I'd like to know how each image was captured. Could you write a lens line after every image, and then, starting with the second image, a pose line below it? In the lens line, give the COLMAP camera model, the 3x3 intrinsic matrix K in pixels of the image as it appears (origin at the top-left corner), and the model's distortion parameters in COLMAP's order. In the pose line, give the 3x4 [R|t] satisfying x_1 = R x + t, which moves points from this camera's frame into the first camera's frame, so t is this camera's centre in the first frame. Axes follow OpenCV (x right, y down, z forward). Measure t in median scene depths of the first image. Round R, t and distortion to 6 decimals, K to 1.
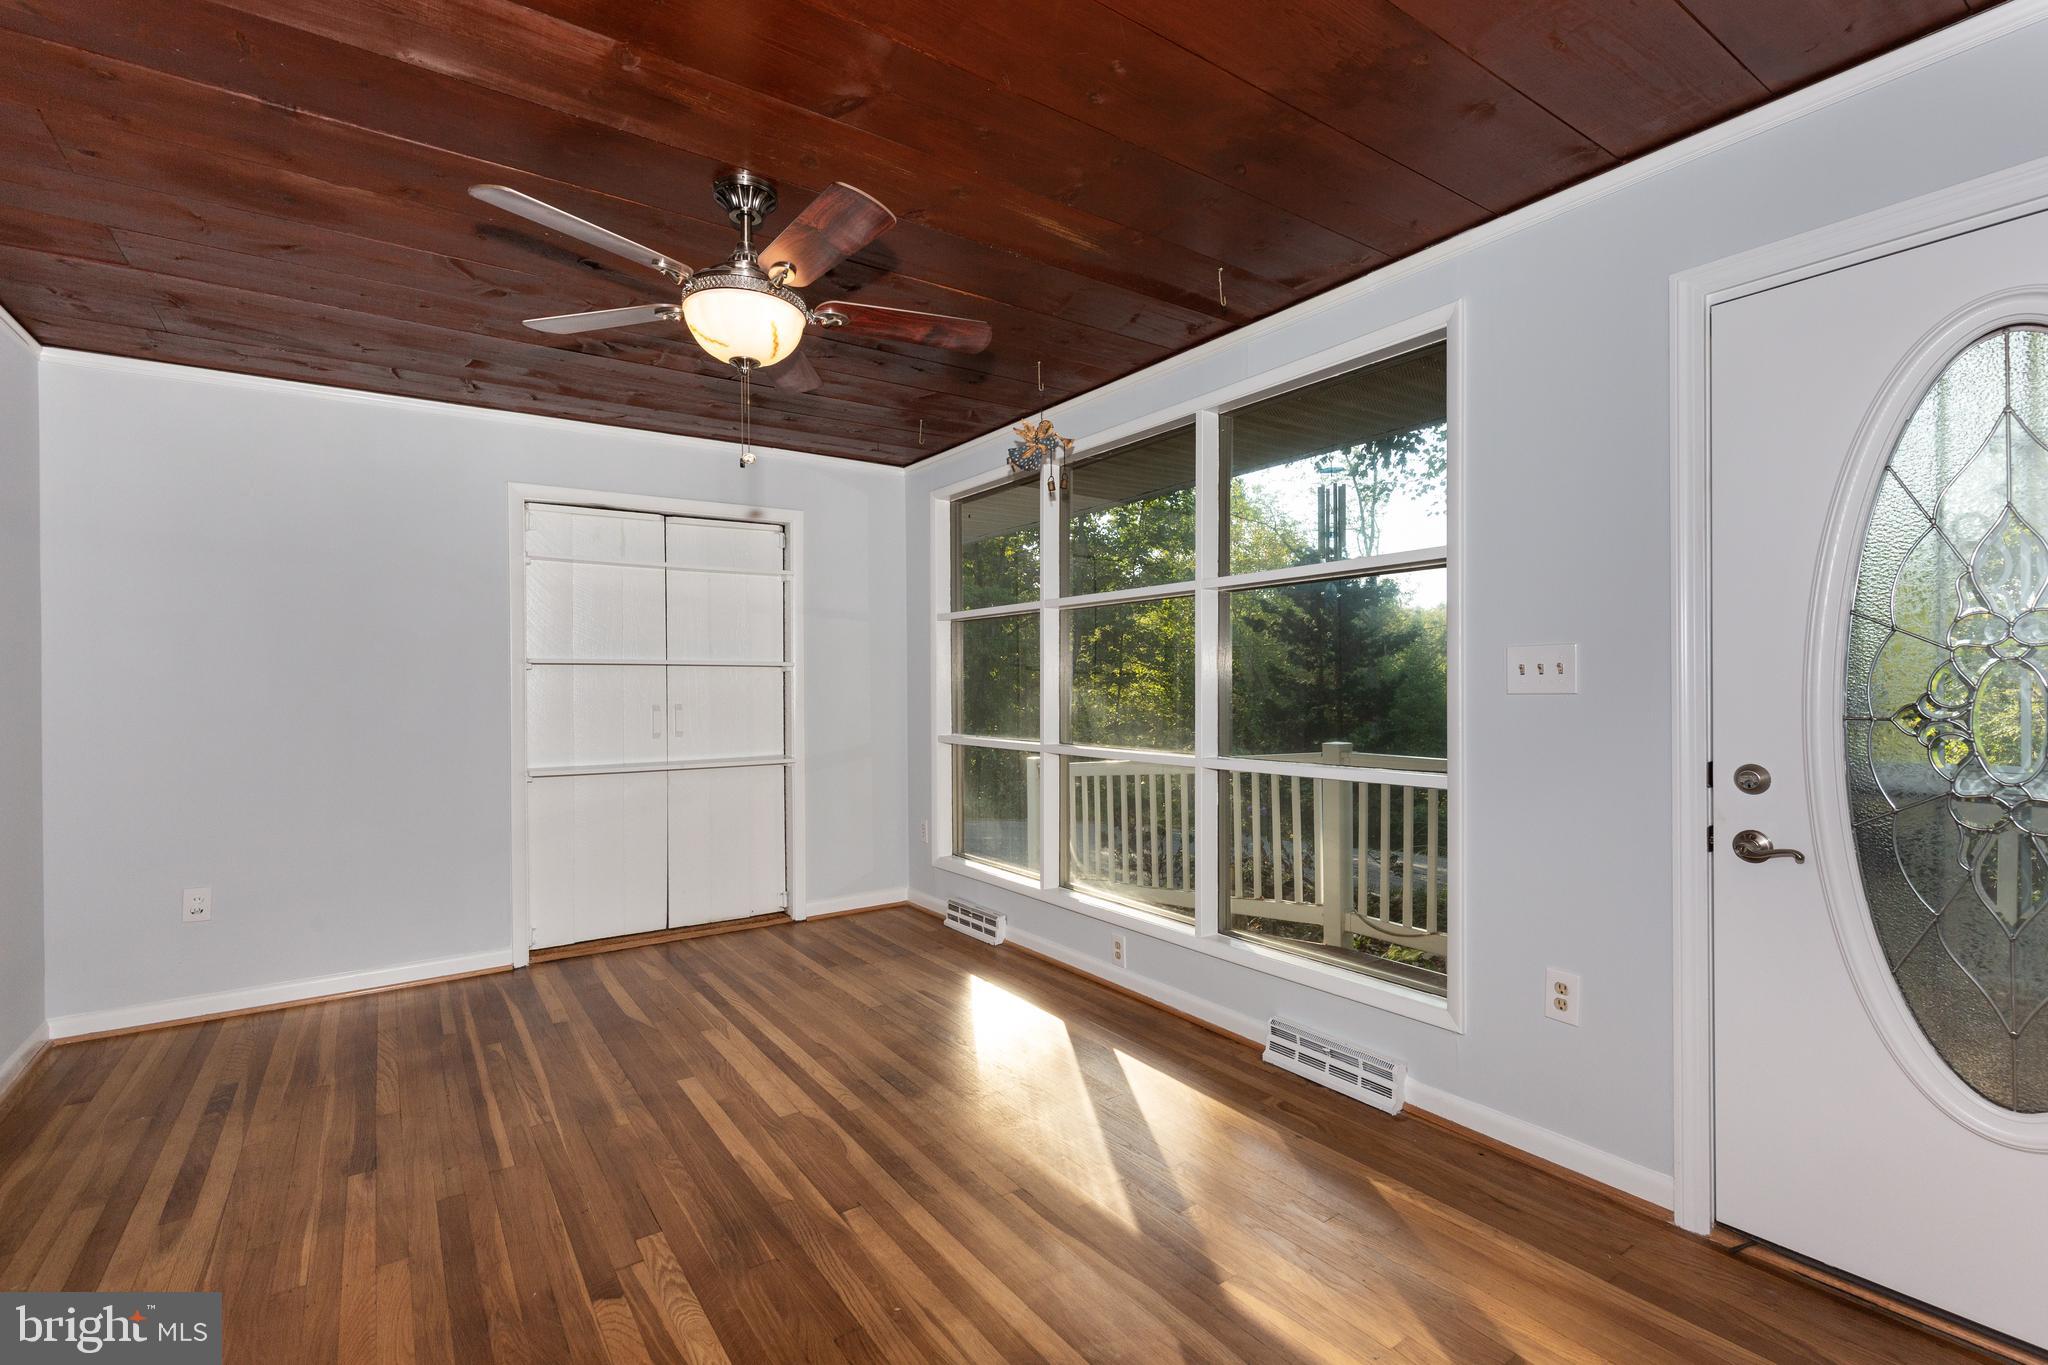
lens RADIAL K [[927.9, 0, 1018.6], [0, 927.9, 708.1], [0, 0, 1]] dist [0.014462, -0.005959]
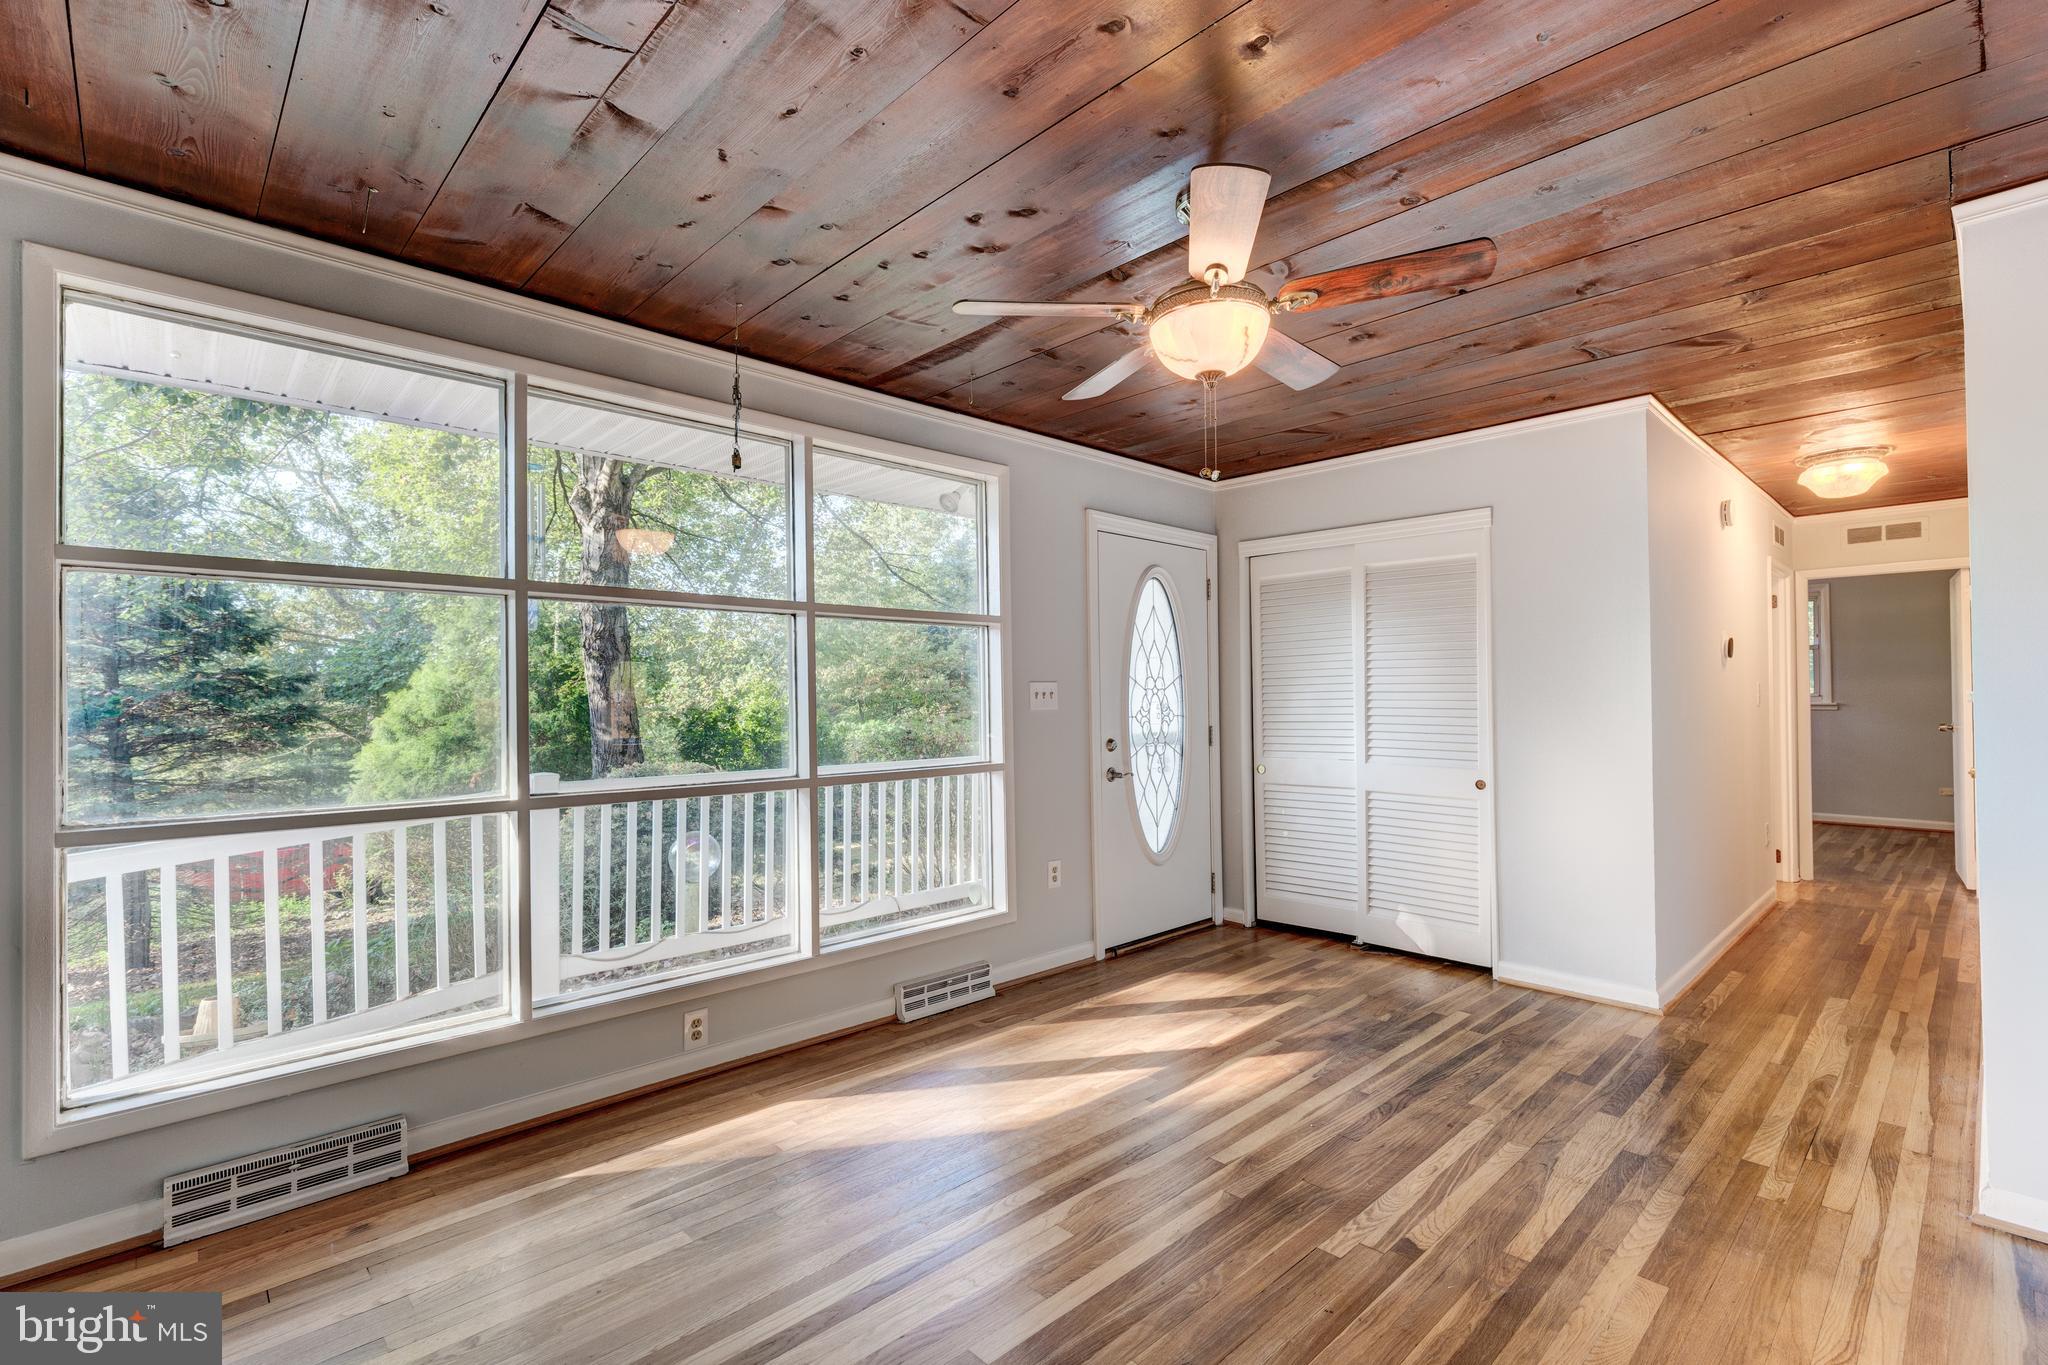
lens RADIAL K [[927.9, 0, 1071.2], [0, 927.9, 686.2], [0, 0, 1]] dist [0.014462, -0.005959]
pose [[-0.198481, 0.021808, 0.979862, -0.955838], [0.027930, 0.999472, -0.016587, -0.019999], [-0.979707, 0.024076, -0.198985, 1.045750]]
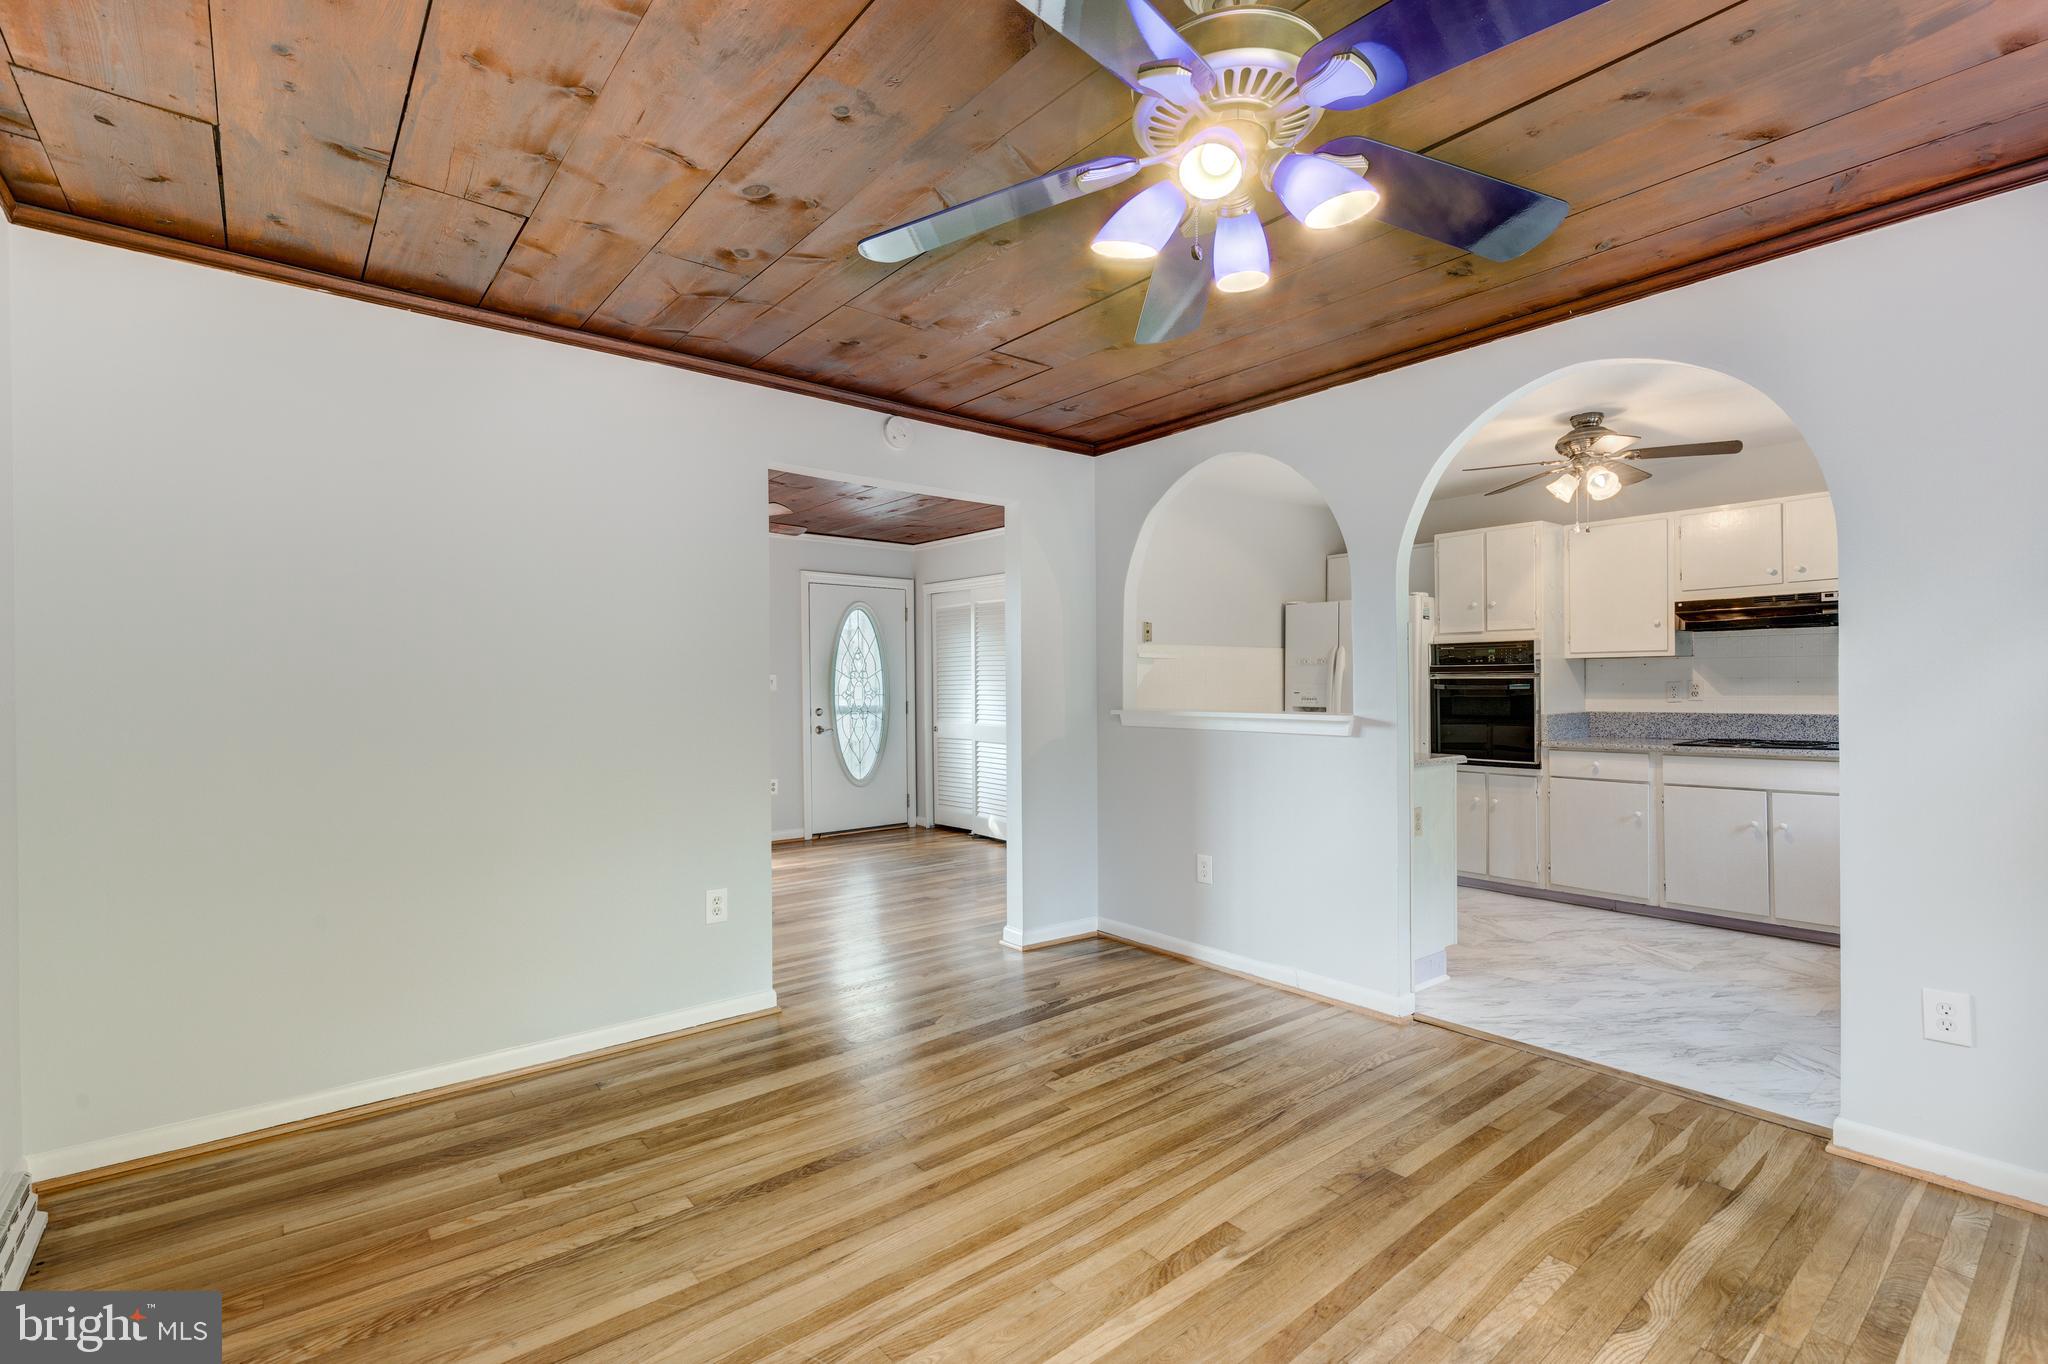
lens RADIAL K [[927.9, 0, 1025.6], [0, 927.9, 686.6], [0, 0, 1]] dist [0.014462, -0.005959]
pose [[-0.074123, 0.004905, 0.997237, -2.073122], [0.024650, 0.999691, -0.003084, 0.006803], [-0.996944, 0.024354, -0.074221, 0.294313]]
